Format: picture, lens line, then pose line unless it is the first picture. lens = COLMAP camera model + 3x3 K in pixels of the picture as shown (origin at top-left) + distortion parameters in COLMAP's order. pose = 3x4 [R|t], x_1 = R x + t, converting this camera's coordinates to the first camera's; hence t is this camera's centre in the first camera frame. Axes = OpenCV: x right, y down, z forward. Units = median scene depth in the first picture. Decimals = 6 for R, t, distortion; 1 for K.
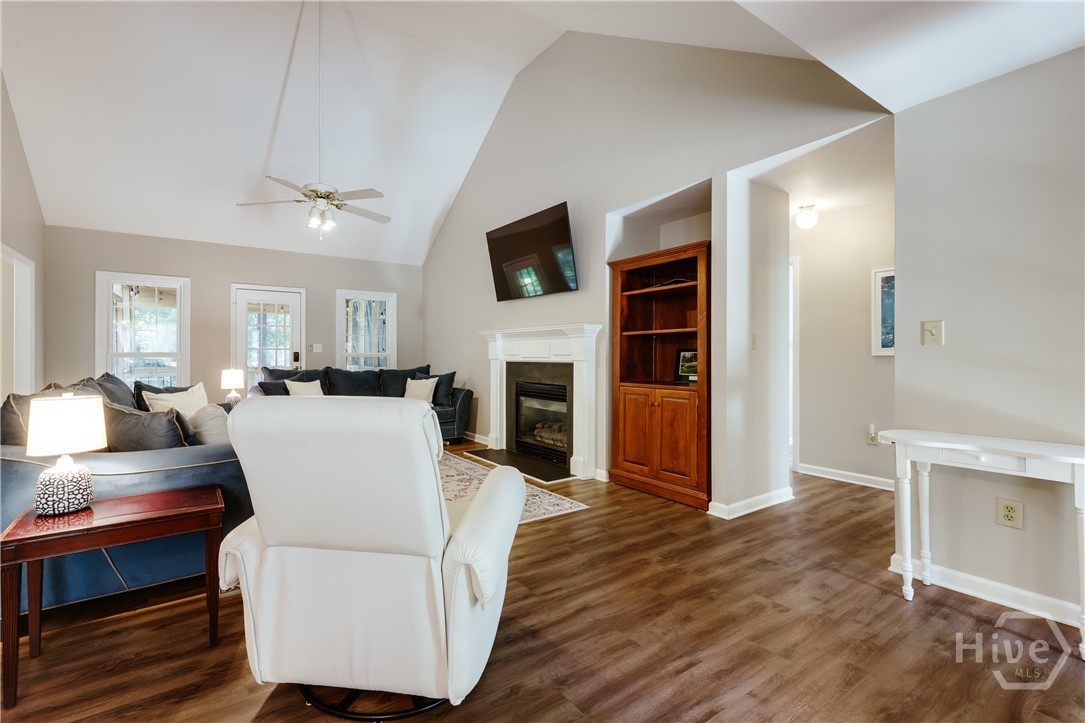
lens RADIAL K [[469.6, 0, 517.3], [0, 469.6, 351.1], [0, 0, 1]] dist [-0.000499, 0.000406]
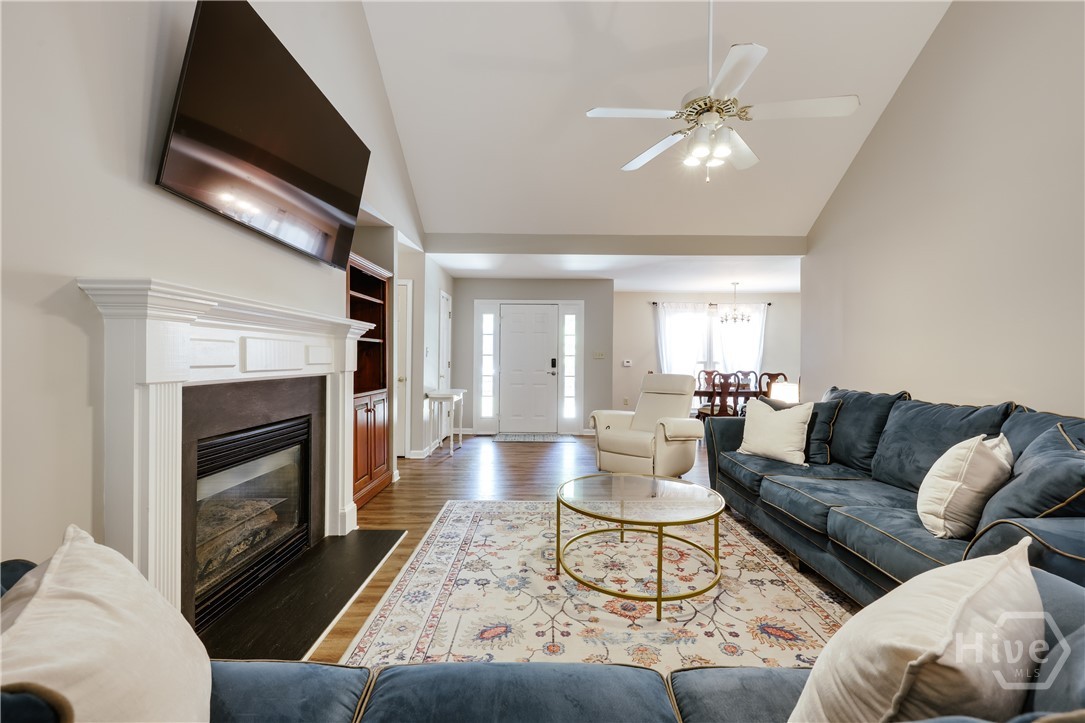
lens RADIAL K [[441.8, 0, 540.1], [0, 441.8, 365.2], [0, 0, 1]] dist [0.003620, -0.000753]
pose [[-0.815270, -0.013122, 0.578932, -0.436359], [-0.010788, 0.999914, 0.007472, 0.001514], [-0.578980, -0.000154, -0.815342, 1.207356]]
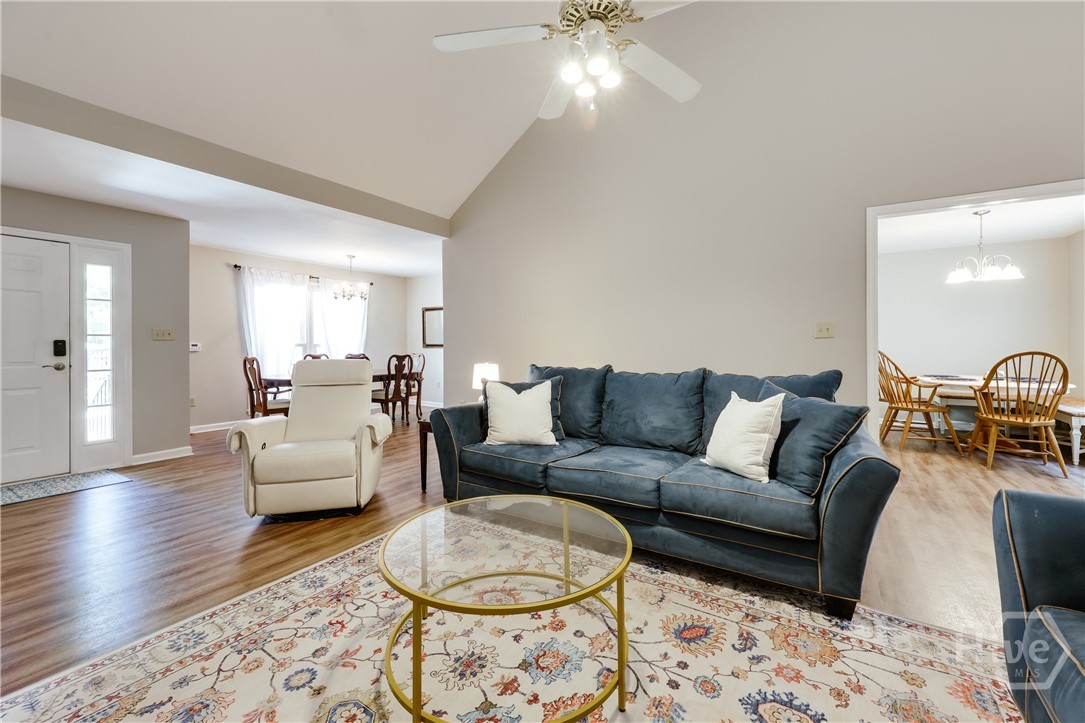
lens RADIAL K [[441.8, 0, 537.0], [0, 441.8, 346.6], [0, 0, 1]] dist [0.003620, -0.000753]
pose [[-0.931812, 0.003269, -0.362925, -0.152448], [0.004186, 0.999990, -0.001742, 0.007483], [0.362916, -0.003142, -0.931817, 1.060791]]
